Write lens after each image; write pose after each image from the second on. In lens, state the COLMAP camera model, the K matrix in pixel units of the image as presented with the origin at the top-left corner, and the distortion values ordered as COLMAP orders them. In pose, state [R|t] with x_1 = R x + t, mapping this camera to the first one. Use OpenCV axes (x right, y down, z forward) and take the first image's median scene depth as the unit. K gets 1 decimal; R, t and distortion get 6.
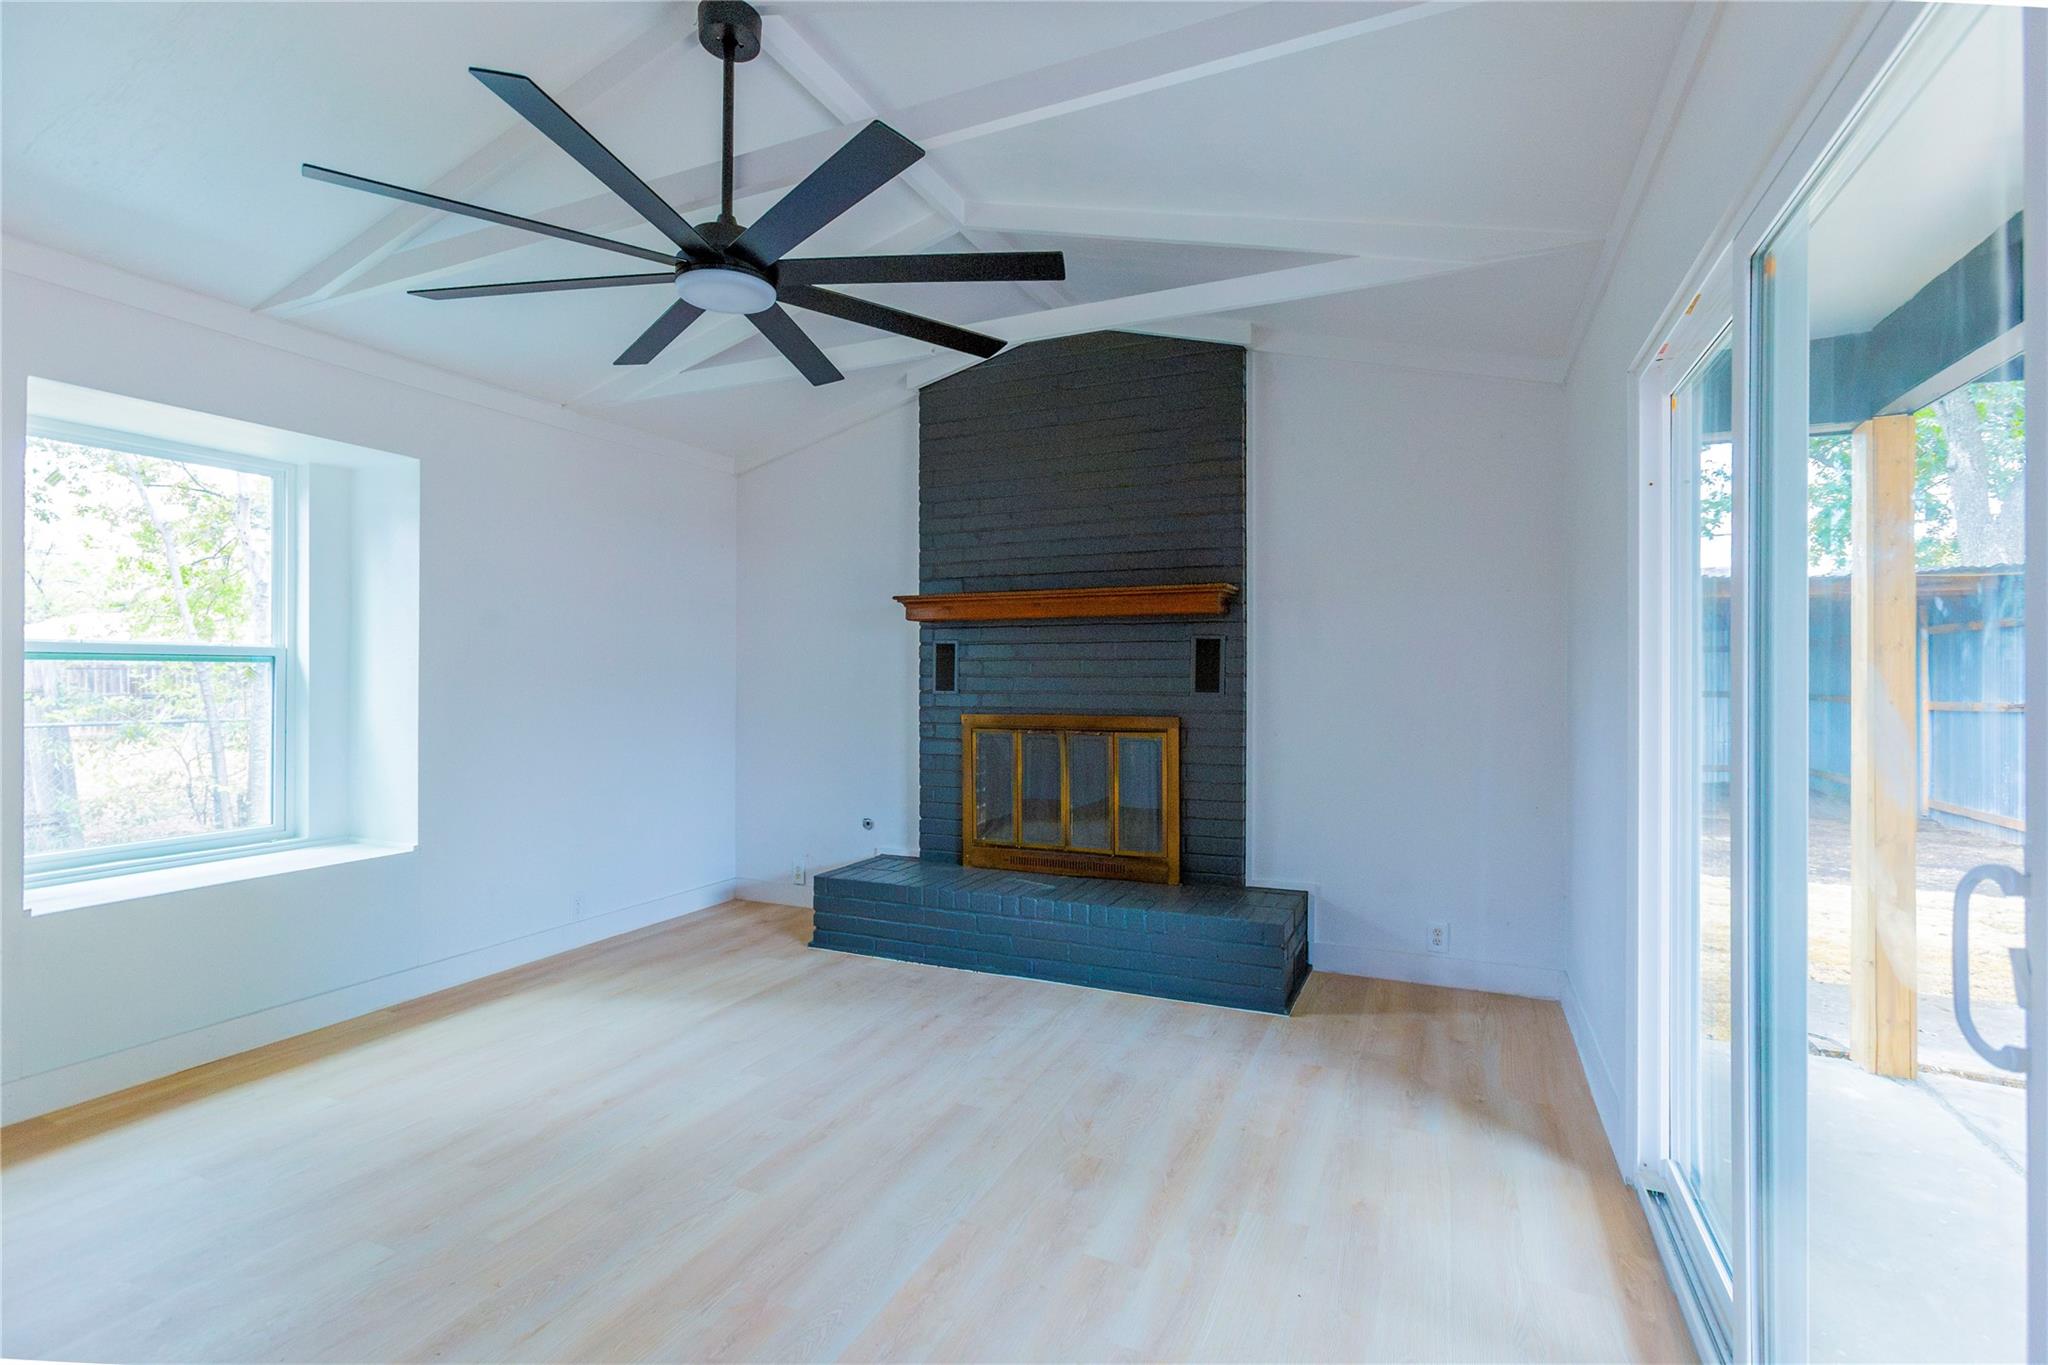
lens RADIAL K [[935.6, 0, 1024.0], [0, 935.6, 682.5], [0, 0, 1]] dist [-0.000271, 0.000033]
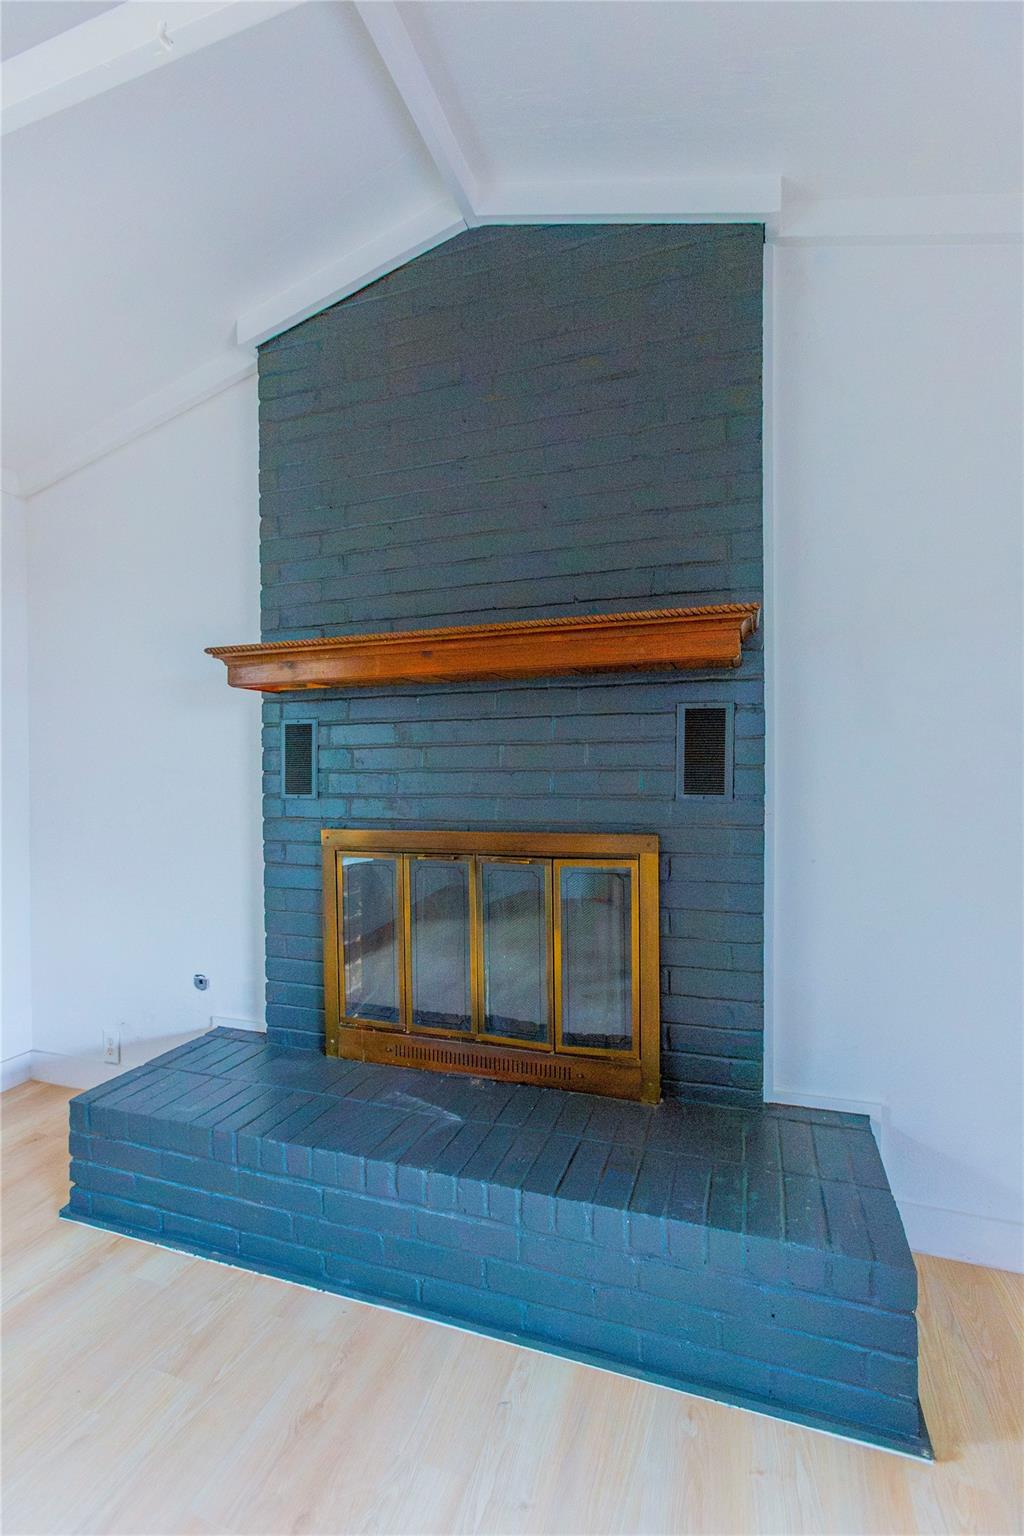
lens RADIAL K [[701.7, 0, 512.0], [0, 701.7, 768.0], [0, 0, 1]] dist [-0.000271, 0.000033]
pose [[0.996754, -0.008551, 0.080052, 0.029943], [0.009434, 0.999899, -0.010652, -0.003237], [-0.079953, 0.011373, 0.996734, 0.506631]]
